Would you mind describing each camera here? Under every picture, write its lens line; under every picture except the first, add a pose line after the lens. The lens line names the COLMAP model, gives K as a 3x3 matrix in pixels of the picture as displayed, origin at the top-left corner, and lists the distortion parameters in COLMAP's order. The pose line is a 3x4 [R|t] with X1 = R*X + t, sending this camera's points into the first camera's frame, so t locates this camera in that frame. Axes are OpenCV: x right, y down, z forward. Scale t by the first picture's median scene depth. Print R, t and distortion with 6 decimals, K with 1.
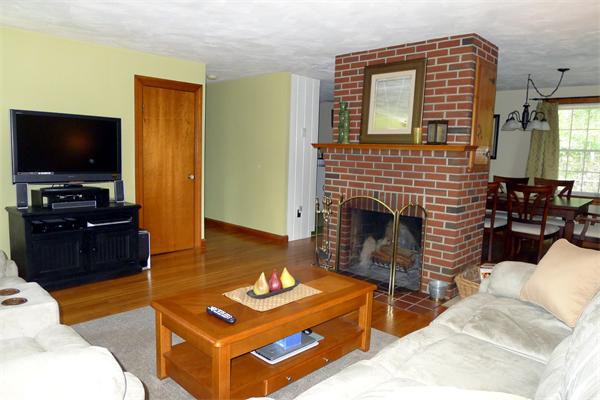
lens RADIAL K [[421.0, 0, 300.0], [0, 421.0, 200.0], [0, 0, 1]] dist [-0.002612, 0.000282]
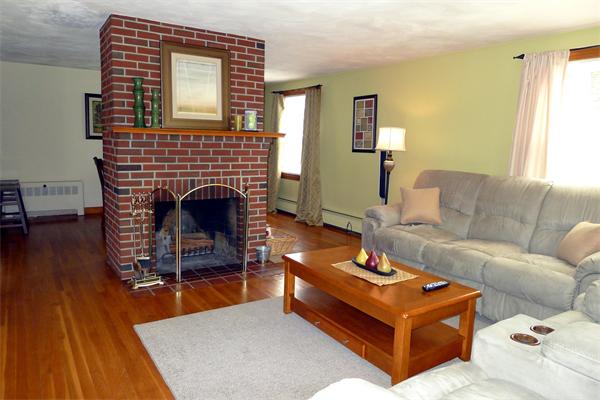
lens RADIAL K [[421.0, 0, 300.0], [0, 421.0, 200.0], [0, 0, 1]] dist [-0.002612, 0.000282]
pose [[0.225111, -0.162974, 0.960606, -0.742899], [0.093796, 0.984957, 0.145125, -0.096271], [-0.969808, 0.057432, 0.237011, 0.575063]]
